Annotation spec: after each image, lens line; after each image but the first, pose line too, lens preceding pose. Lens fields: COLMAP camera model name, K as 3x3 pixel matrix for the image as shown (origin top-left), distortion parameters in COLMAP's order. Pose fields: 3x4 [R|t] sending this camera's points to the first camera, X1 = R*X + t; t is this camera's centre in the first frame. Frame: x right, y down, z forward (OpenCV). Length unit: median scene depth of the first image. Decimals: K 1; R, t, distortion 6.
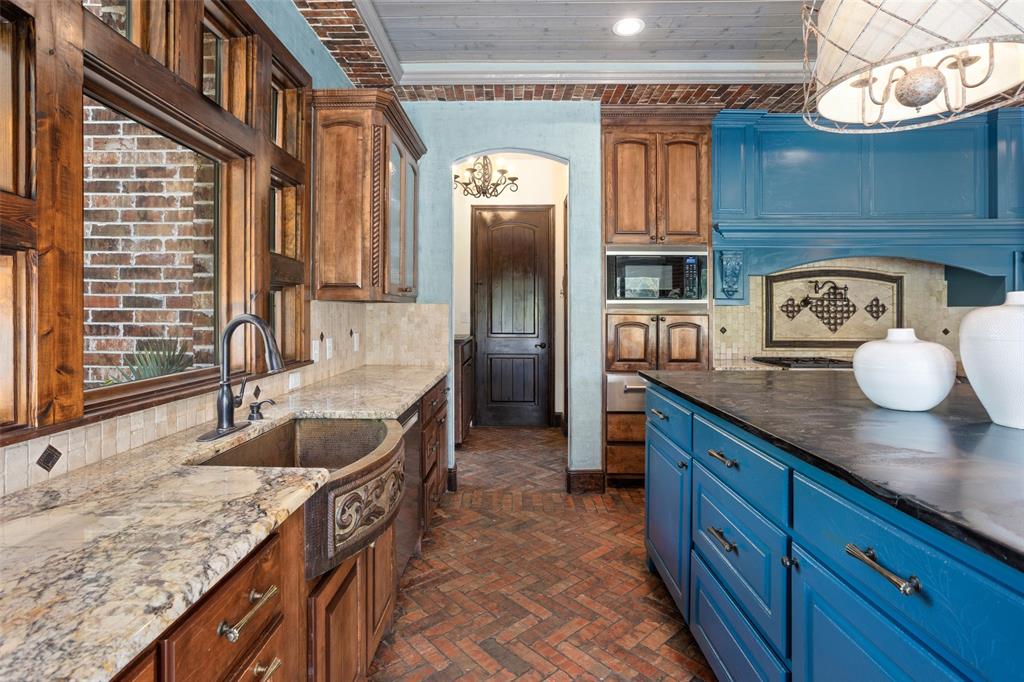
lens RADIAL K [[510.7, 0, 495.9], [0, 510.7, 309.2], [0, 0, 1]] dist [-0.054920, 0.033623]
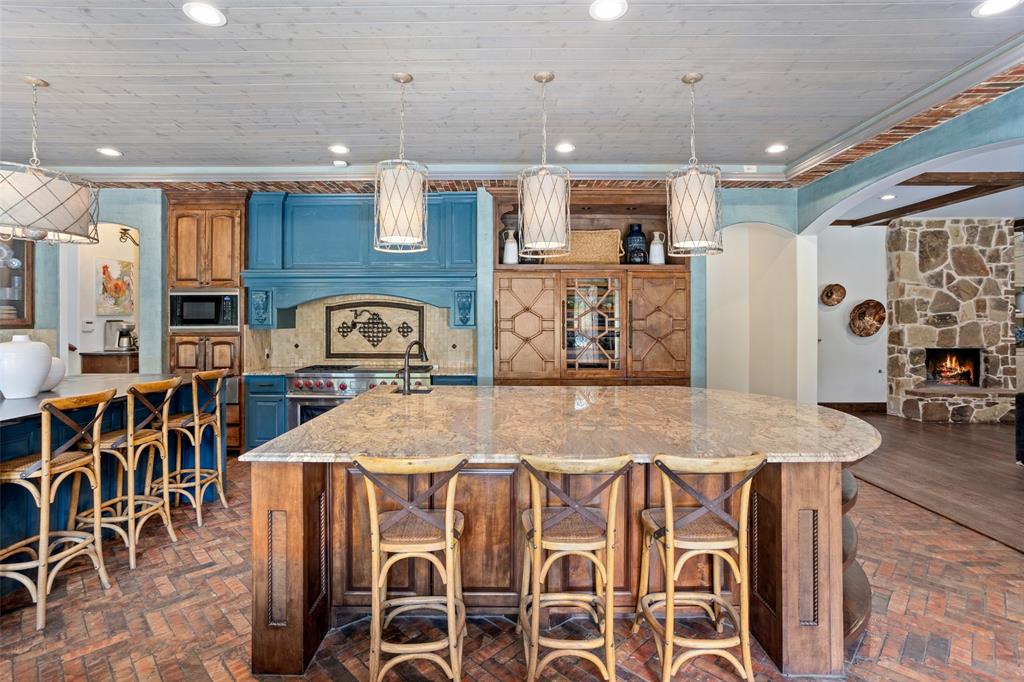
lens RADIAL K [[496.7, 0, 500.1], [0, 496.7, 318.4], [0, 0, 1]] dist [-0.038582, 0.025308]
pose [[0.999836, -0.004634, 0.017527, 1.002578], [0.004610, 0.999988, 0.001409, -0.033089], [-0.017534, -0.001328, 0.999845, -0.365747]]
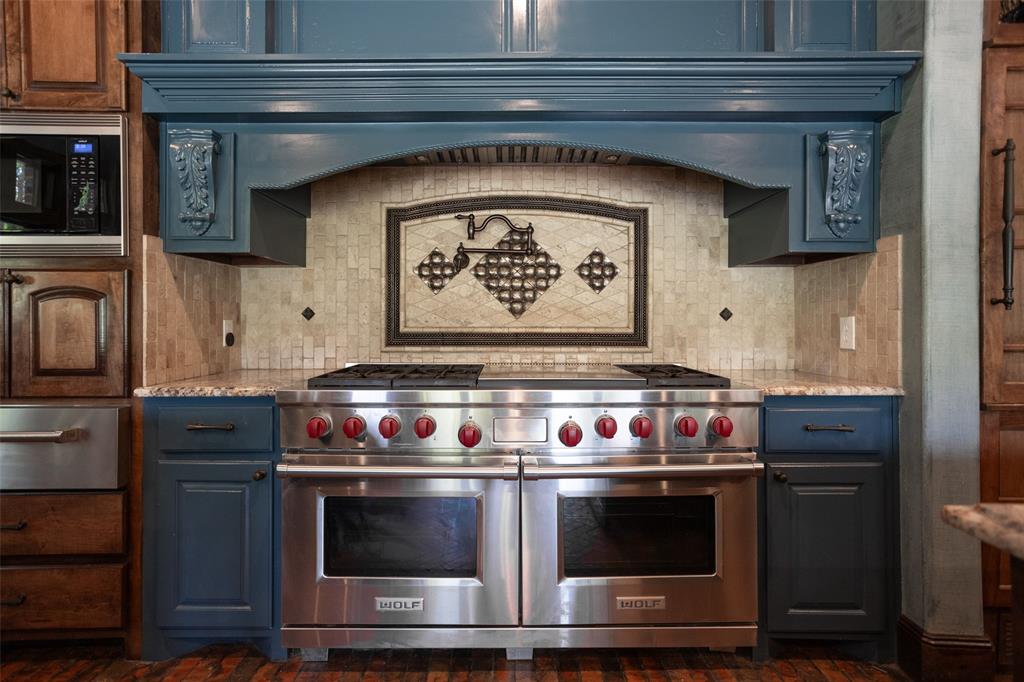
lens RADIAL K [[498.6, 0, 517.7], [0, 498.6, 322.7], [0, 0, 1]] dist [-0.047886, 0.029593]
pose [[0.999010, -0.002527, 0.044407, 0.657277], [0.002150, 0.999961, 0.008527, 0.048635], [-0.044427, -0.008423, 0.998977, 0.487108]]
